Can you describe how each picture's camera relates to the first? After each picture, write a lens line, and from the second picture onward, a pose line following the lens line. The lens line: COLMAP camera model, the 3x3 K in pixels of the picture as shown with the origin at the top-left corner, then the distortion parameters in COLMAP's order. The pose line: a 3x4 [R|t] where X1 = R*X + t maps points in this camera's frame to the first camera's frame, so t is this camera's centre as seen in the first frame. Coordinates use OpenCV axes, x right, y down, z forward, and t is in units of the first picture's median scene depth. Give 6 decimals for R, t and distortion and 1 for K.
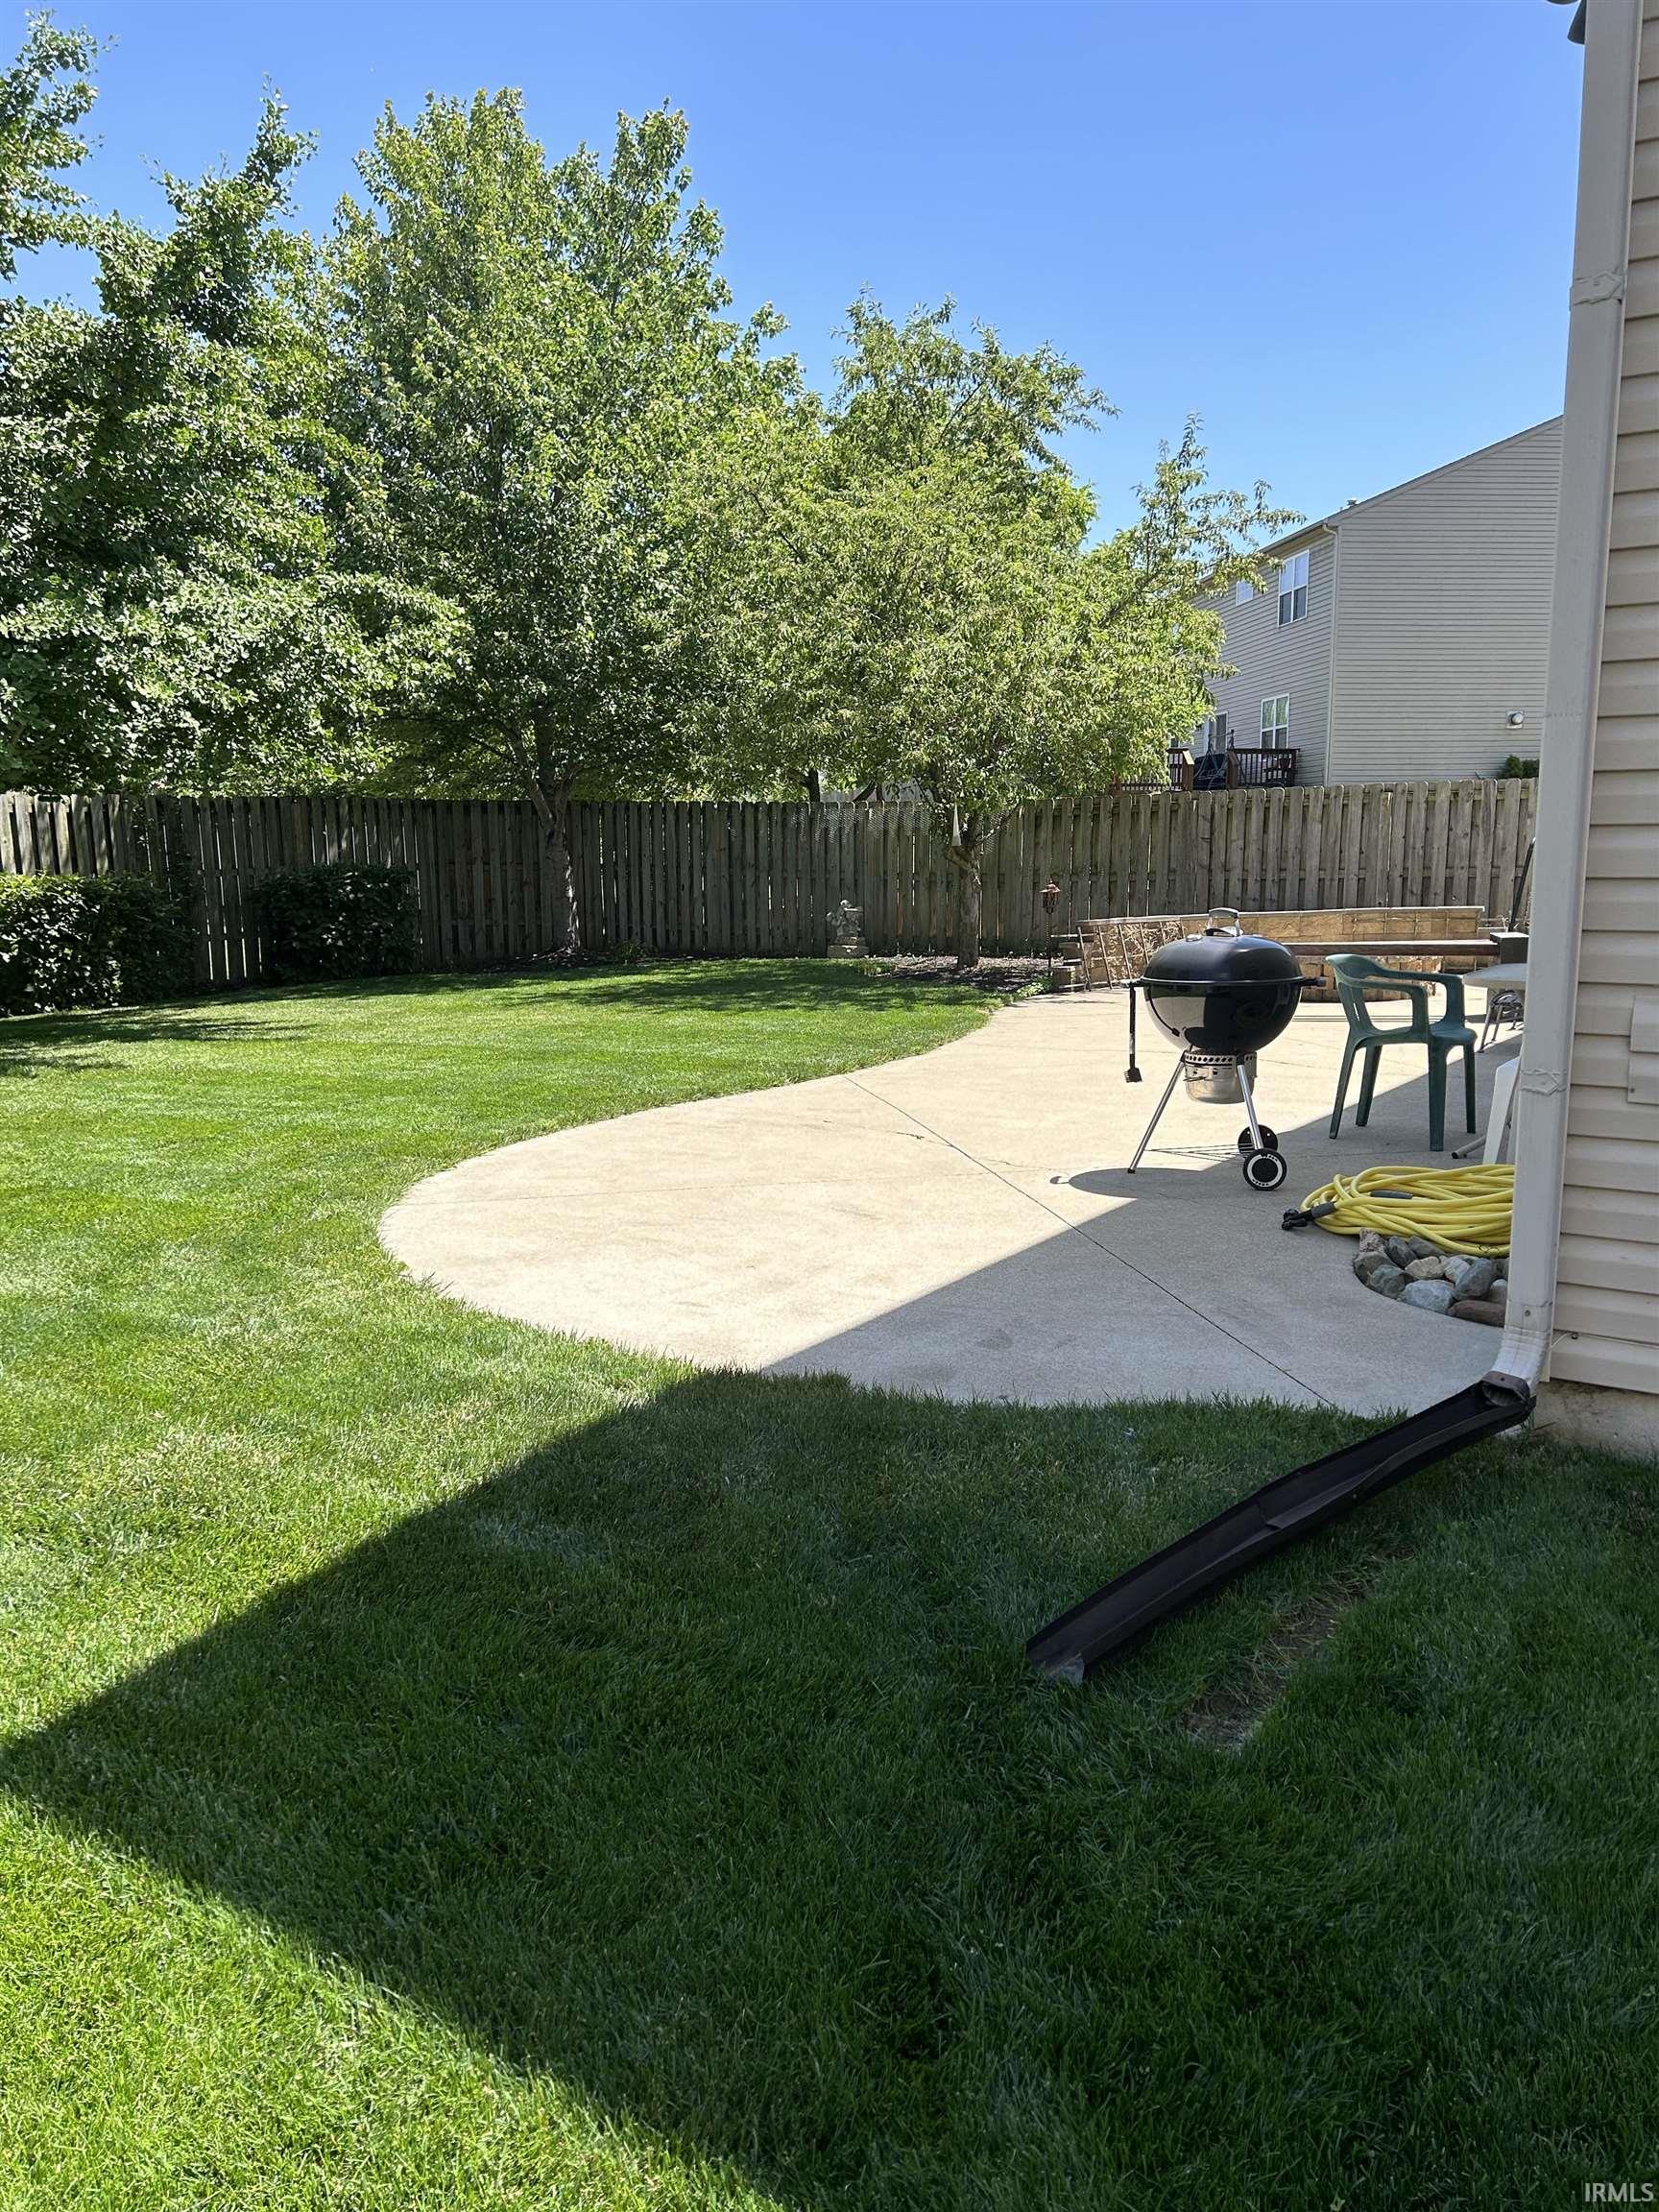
lens RADIAL K [[1655.0, 0, 832.9], [0, 1655.0, 1107.3], [0, 0, 1]] dist [0.048690, -0.045149]
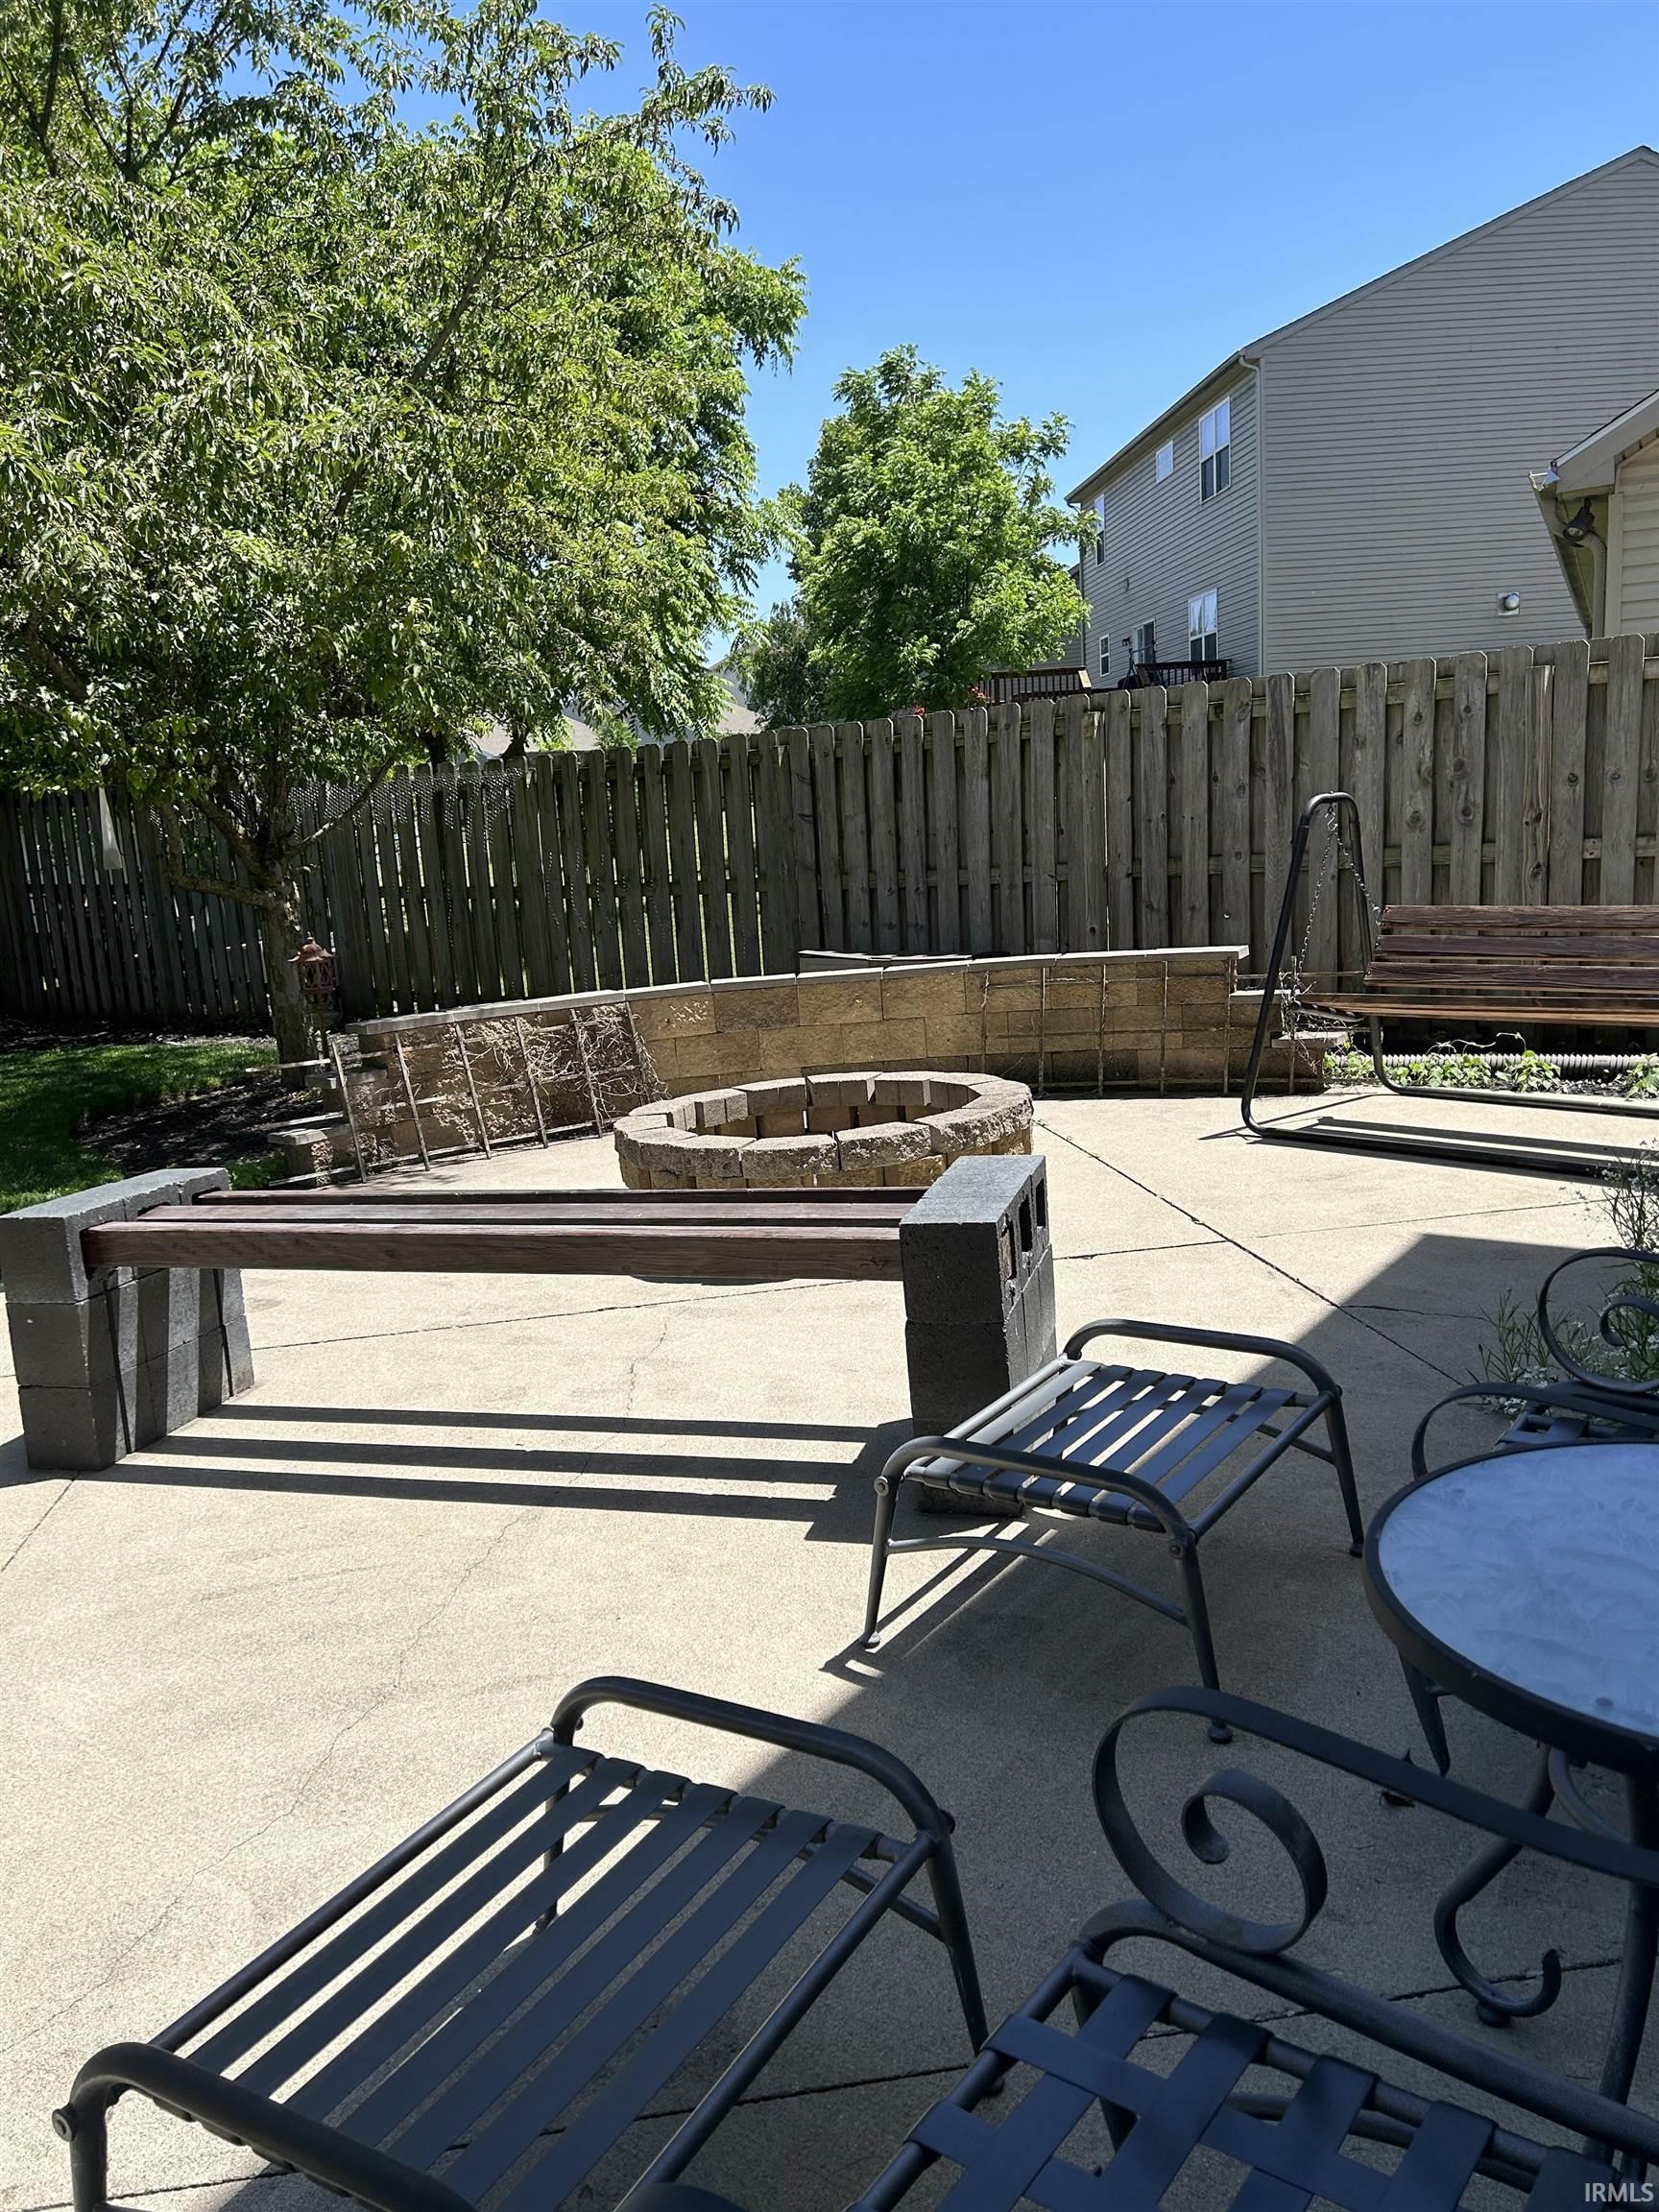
lens RADIAL K [[1655.0, 0, 822.3], [0, 1655.0, 1111.5], [0, 0, 1]] dist [0.048690, -0.045149]
pose [[0.997870, -0.045533, -0.046724, 0.251278], [0.046929, 0.998470, 0.029230, -0.080503], [0.045321, -0.031360, 0.998480, 0.454886]]
